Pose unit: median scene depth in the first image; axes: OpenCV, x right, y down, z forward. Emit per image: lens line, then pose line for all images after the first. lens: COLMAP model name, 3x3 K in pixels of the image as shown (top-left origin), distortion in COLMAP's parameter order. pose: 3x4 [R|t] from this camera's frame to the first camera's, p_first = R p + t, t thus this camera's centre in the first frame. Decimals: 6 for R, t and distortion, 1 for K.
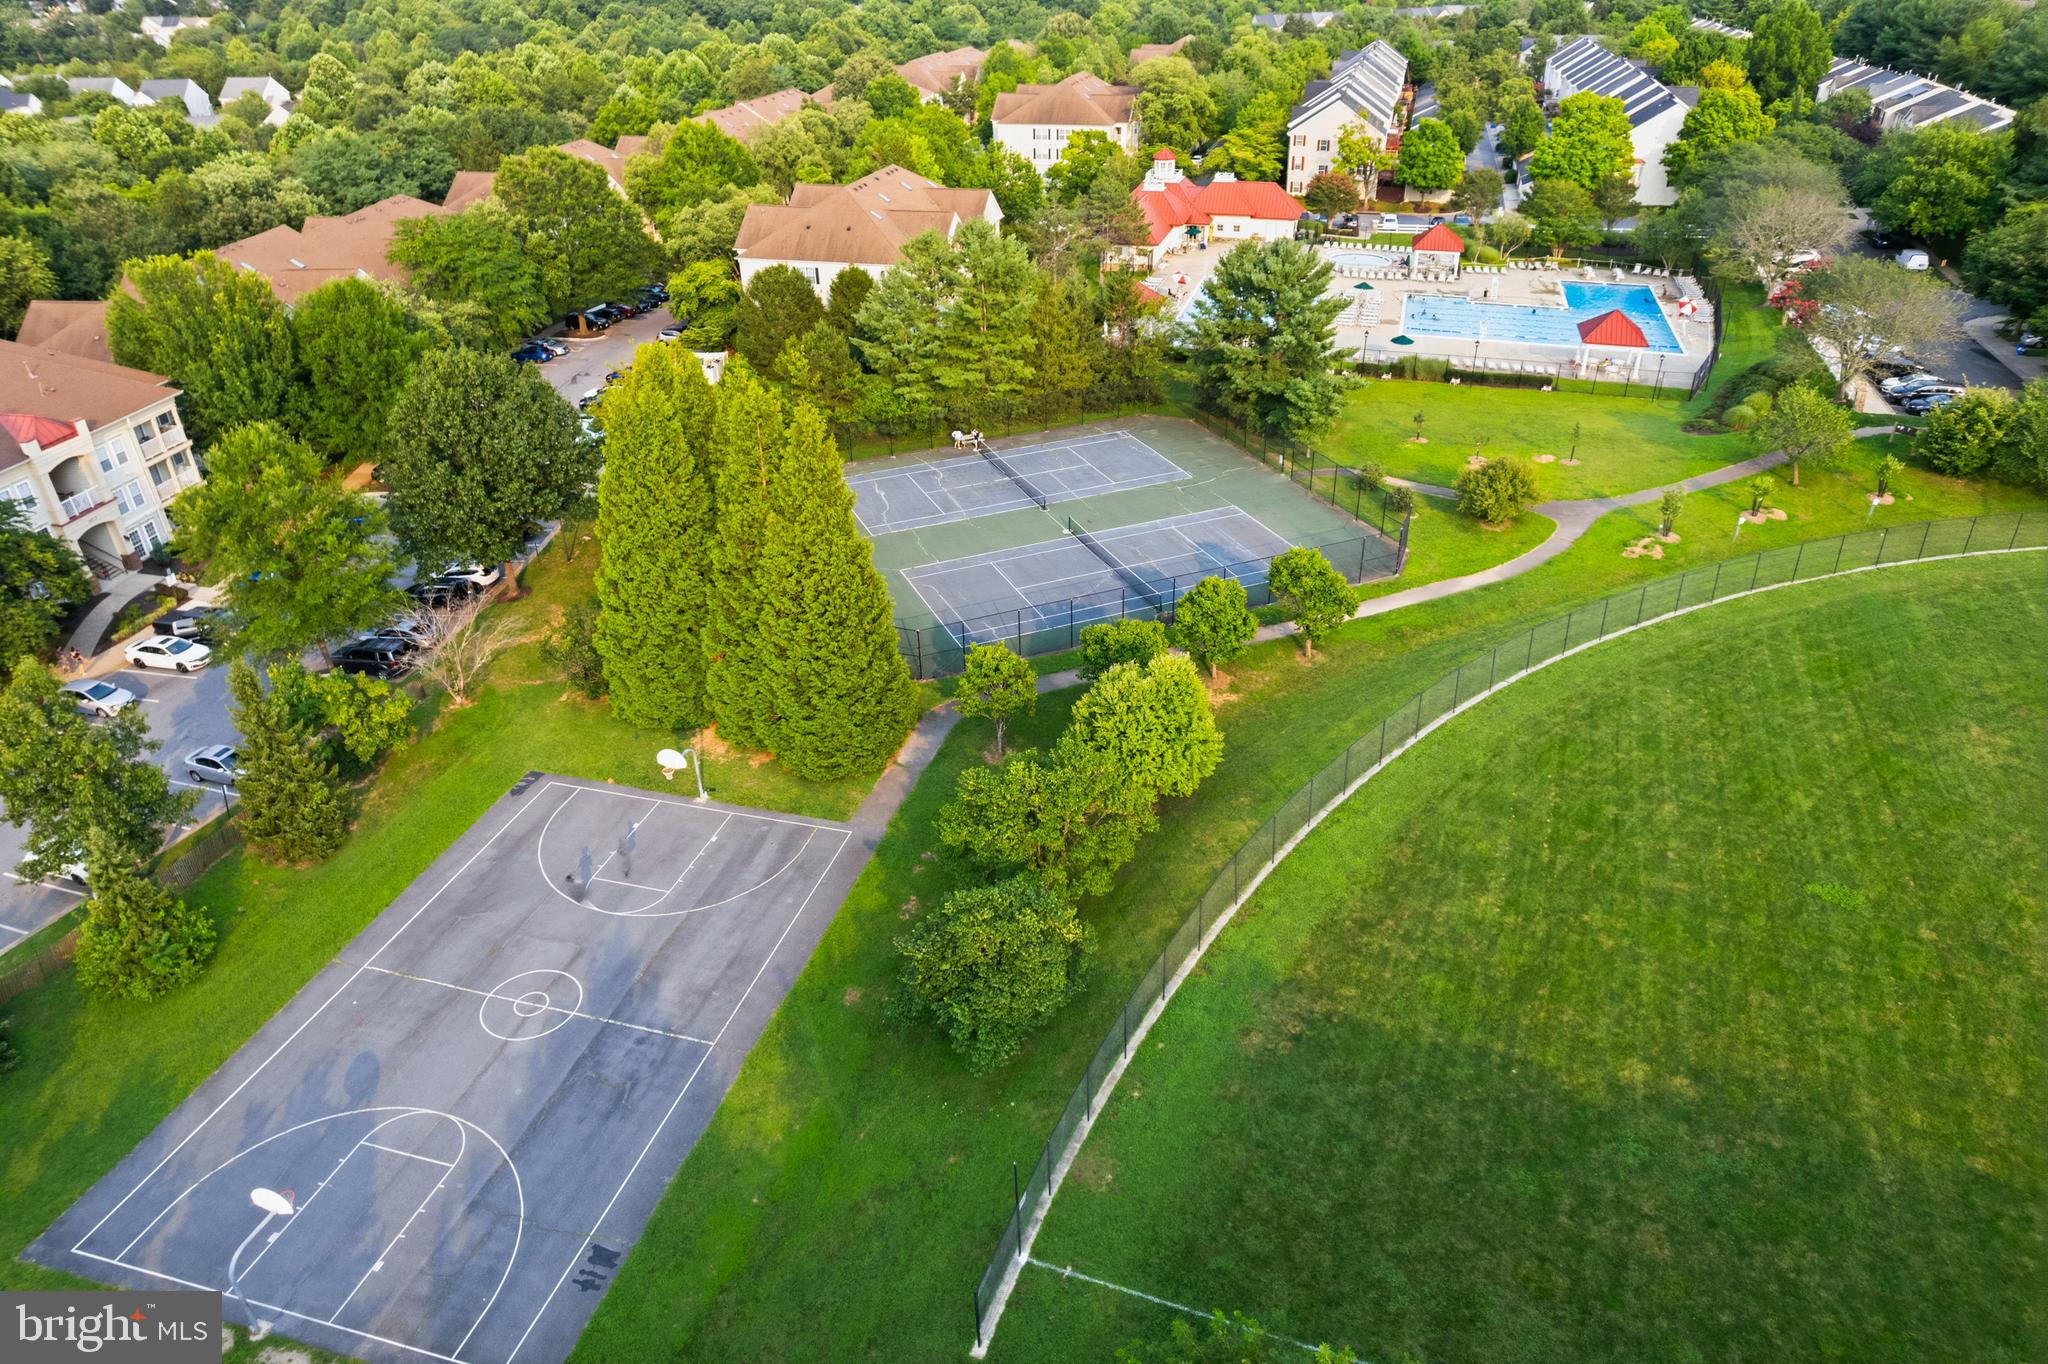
lens RADIAL K [[1320.4, 0, 1024.0], [0, 1320.4, 682.0], [0, 0, 1]] dist [-0.082184, 0.081779]
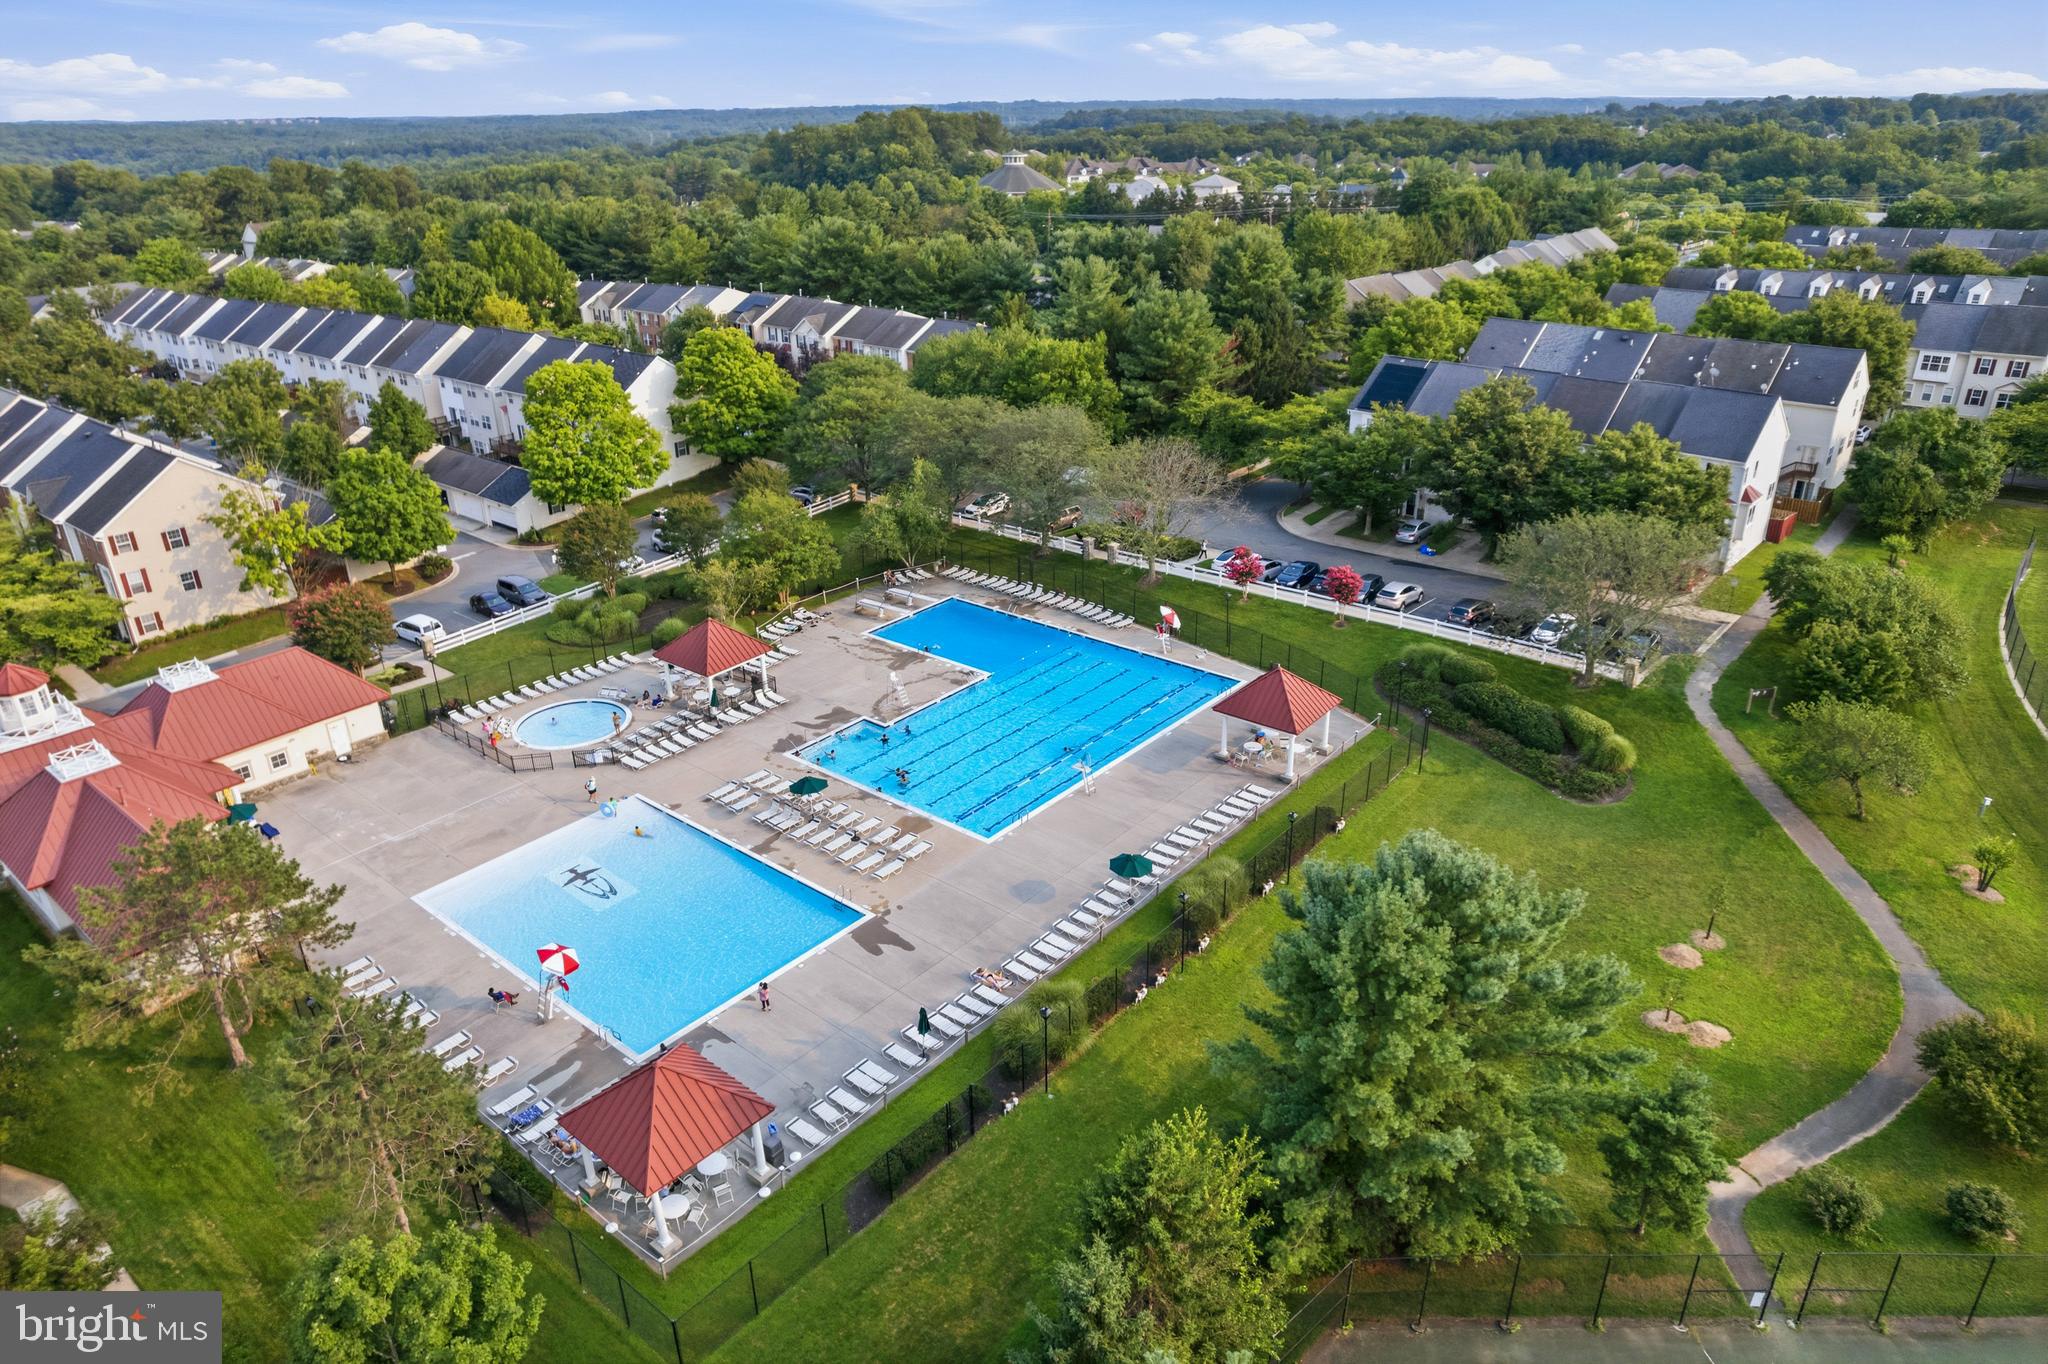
lens RADIAL K [[1296.8, 0, 1006.8], [0, 1296.8, 686.4], [0, 0, 1]] dist [-0.077518, 0.077837]
pose [[0.408965, -0.380989, 0.829214, -0.168168], [0.482783, 0.861427, 0.157683, -0.529017], [-0.774383, 0.335844, 0.536228, 0.903043]]
